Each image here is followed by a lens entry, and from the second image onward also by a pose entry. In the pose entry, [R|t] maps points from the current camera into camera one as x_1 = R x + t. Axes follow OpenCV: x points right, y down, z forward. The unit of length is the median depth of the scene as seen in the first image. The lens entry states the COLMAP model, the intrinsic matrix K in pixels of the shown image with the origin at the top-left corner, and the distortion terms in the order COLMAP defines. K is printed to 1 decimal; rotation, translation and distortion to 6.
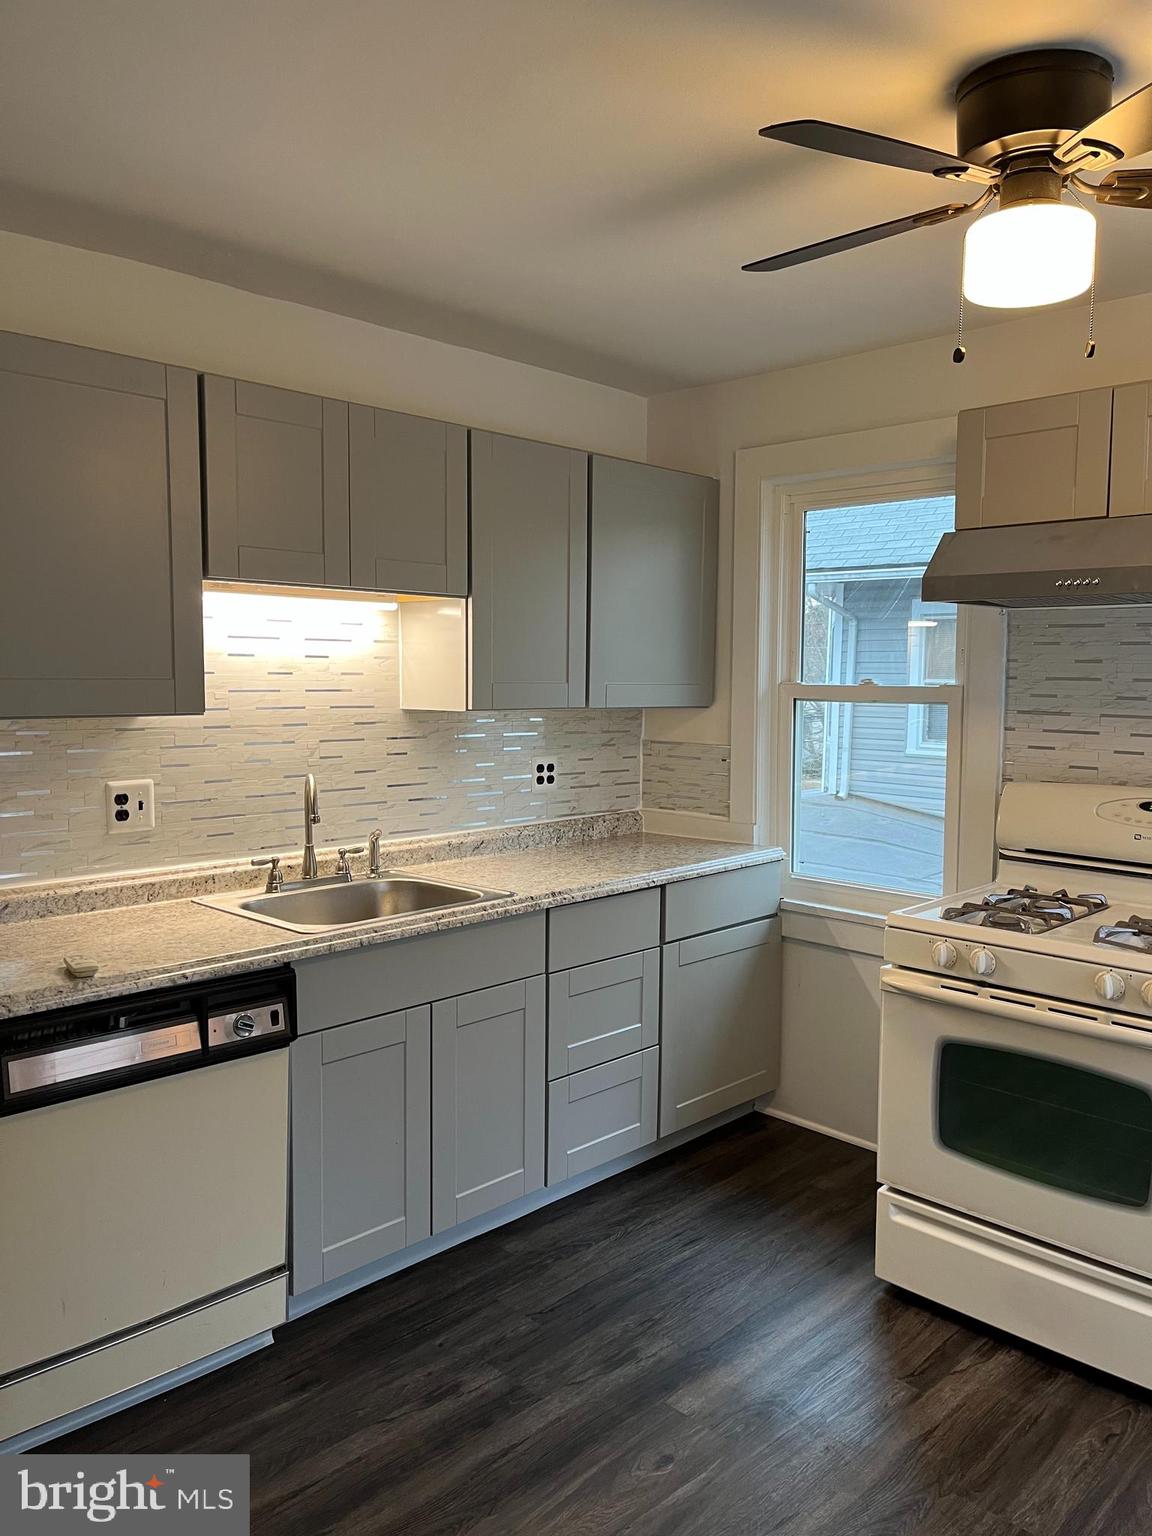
lens RADIAL K [[1169.7, 0, 581.0], [0, 1169.7, 768.5], [0, 0, 1]] dist [0.084359, -0.024522]
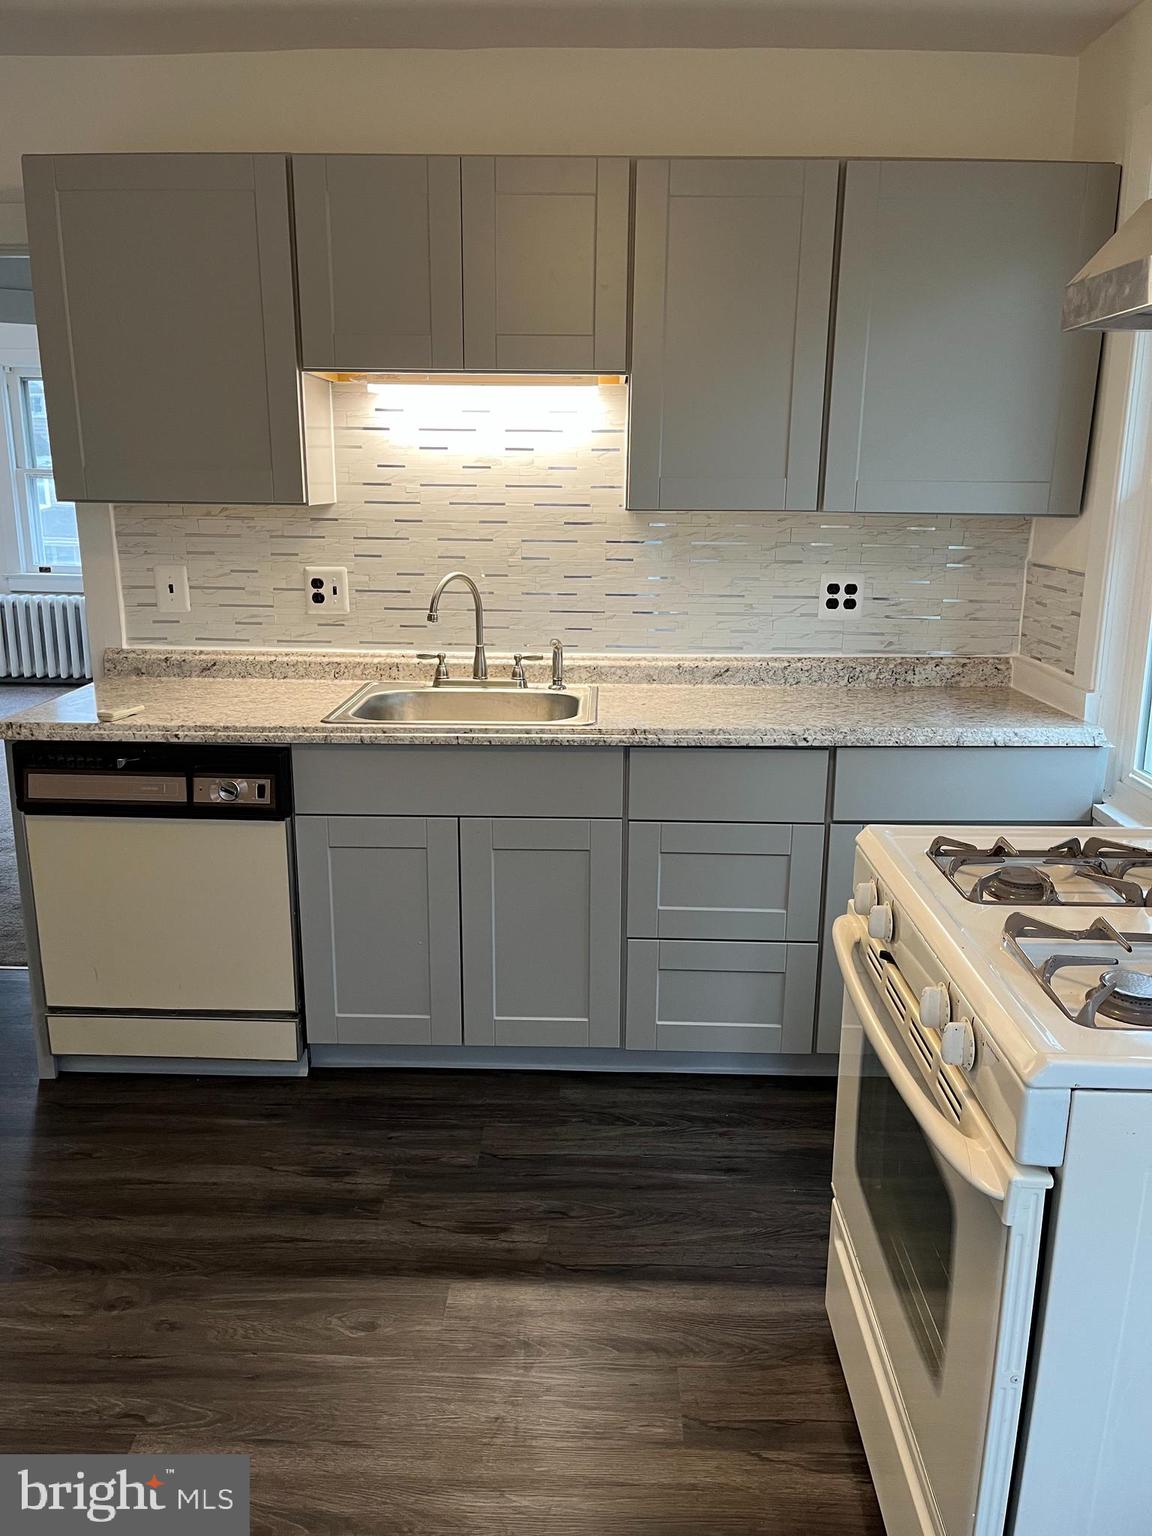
lens RADIAL K [[1169.7, 0, 575.3], [0, 1169.7, 768.9], [0, 0, 1]] dist [0.084359, -0.024522]
pose [[0.681323, 0.175046, -0.710745, 0.566639], [-0.063916, 0.981503, 0.180460, -0.017351], [0.729187, -0.077524, 0.679909, 0.391011]]
